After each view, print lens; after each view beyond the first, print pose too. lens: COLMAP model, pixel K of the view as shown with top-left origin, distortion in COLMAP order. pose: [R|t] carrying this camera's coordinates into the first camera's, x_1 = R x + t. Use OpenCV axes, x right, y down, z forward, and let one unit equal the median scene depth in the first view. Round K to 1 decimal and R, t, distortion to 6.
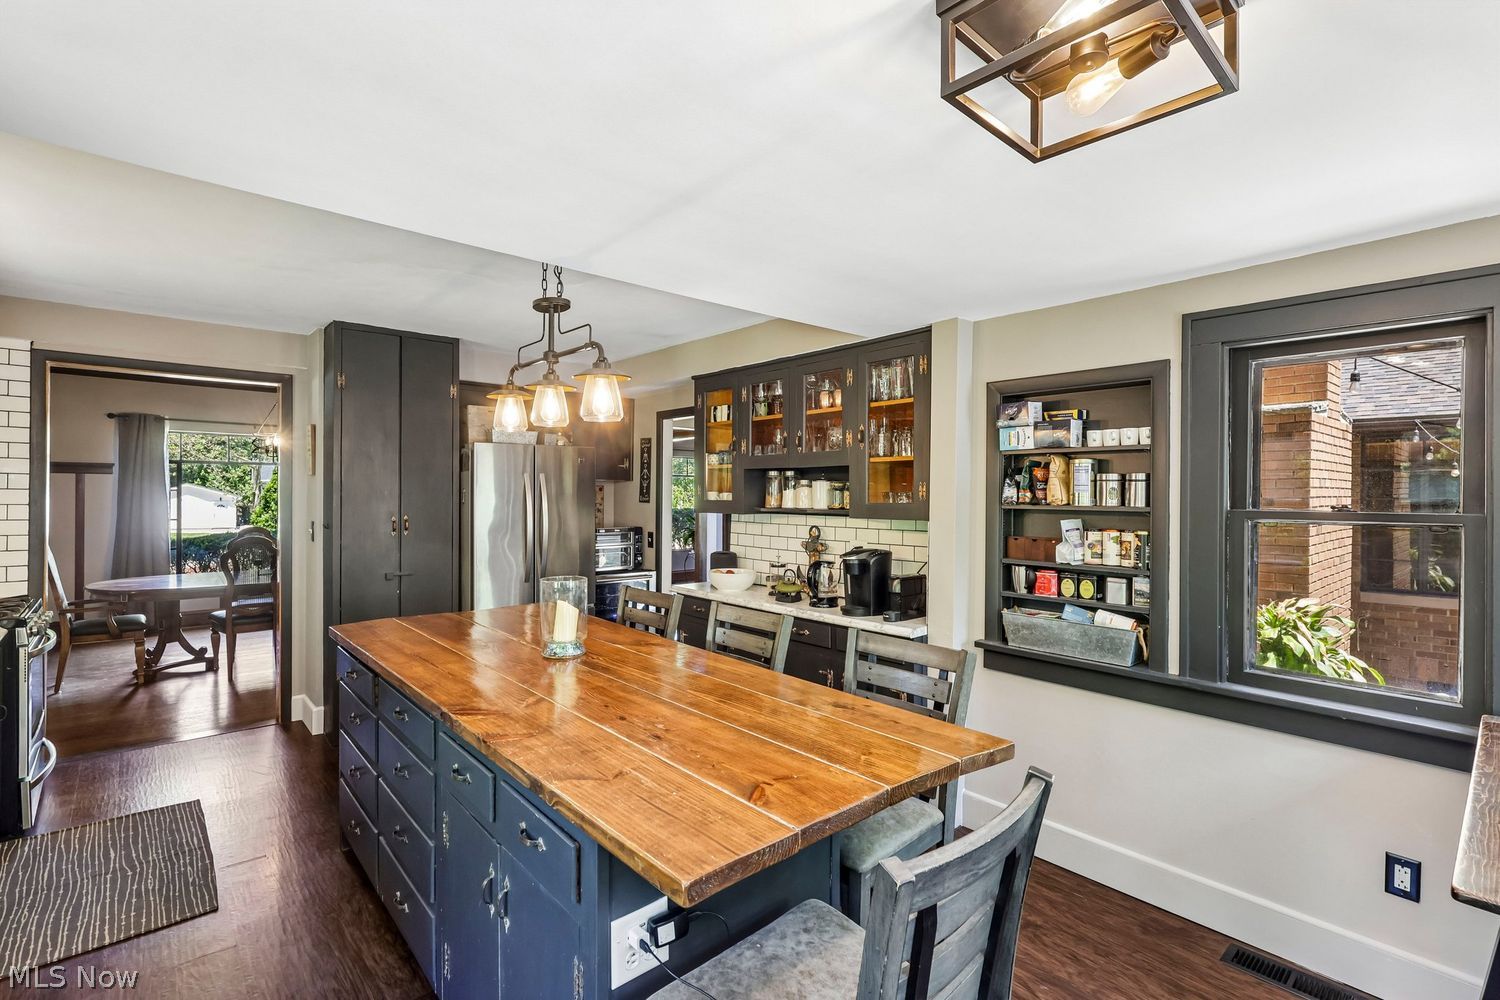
lens RADIAL K [[689.8, 0, 755.9], [0, 689.8, 501.6], [0, 0, 1]] dist [-0.008067, -0.001120]
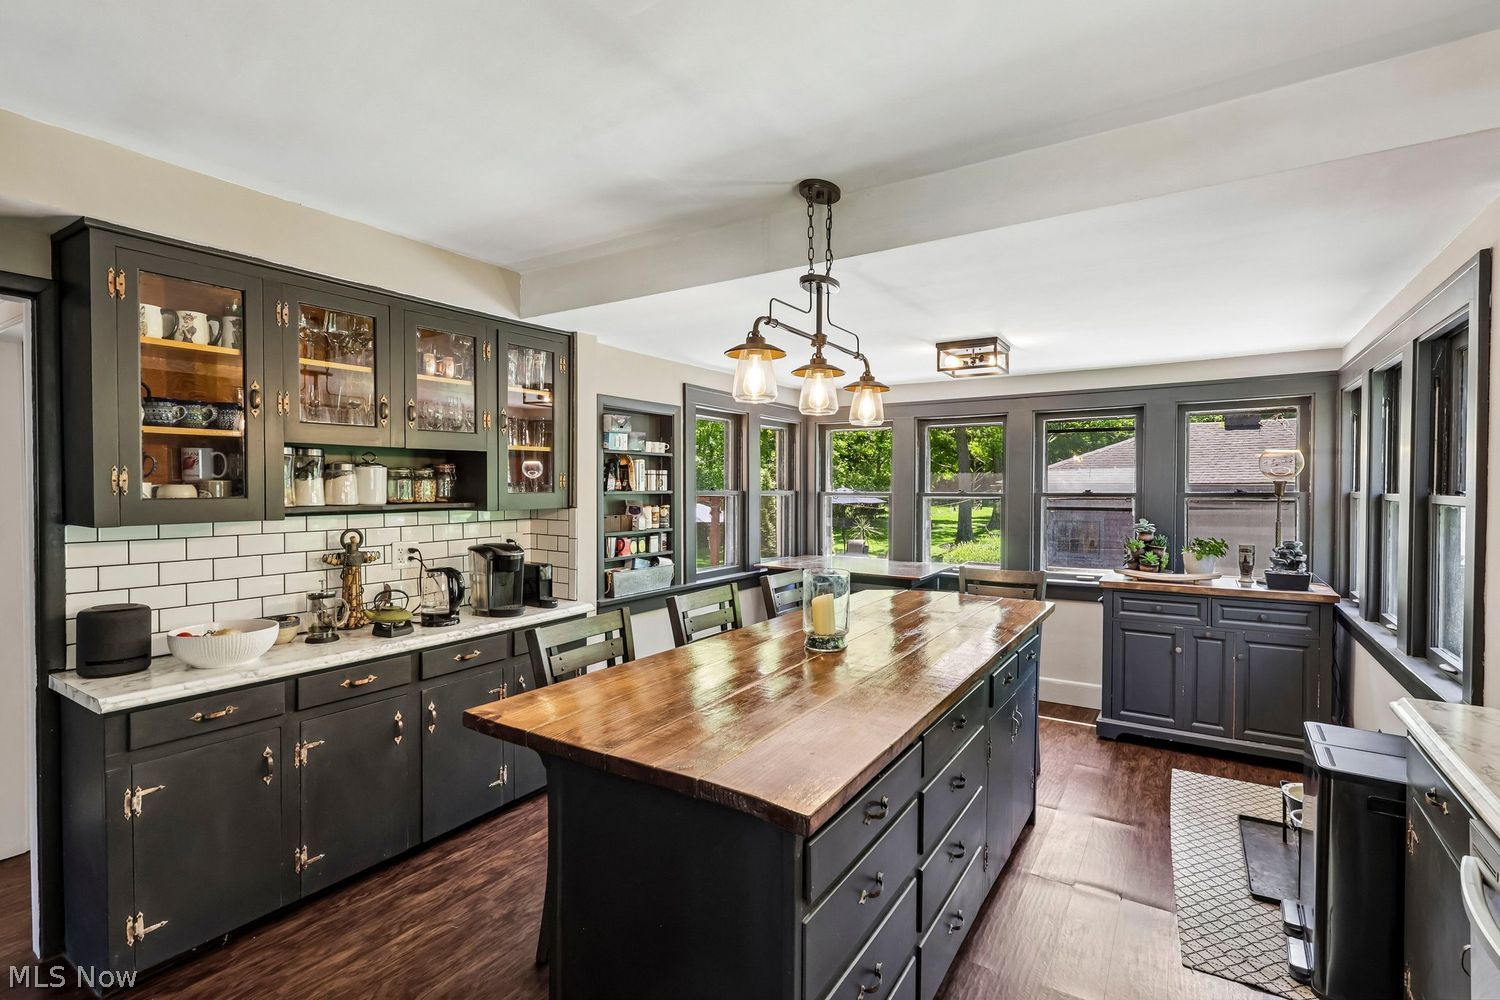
lens RADIAL K [[689.8, 0, 741.2], [0, 689.8, 495.6], [0, 0, 1]] dist [-0.008067, -0.001120]
pose [[-0.259221, -0.021876, 0.965570, -0.975254], [0.009588, 0.999636, 0.025222, -0.018529], [-0.965770, 0.015796, -0.258917, 1.116333]]
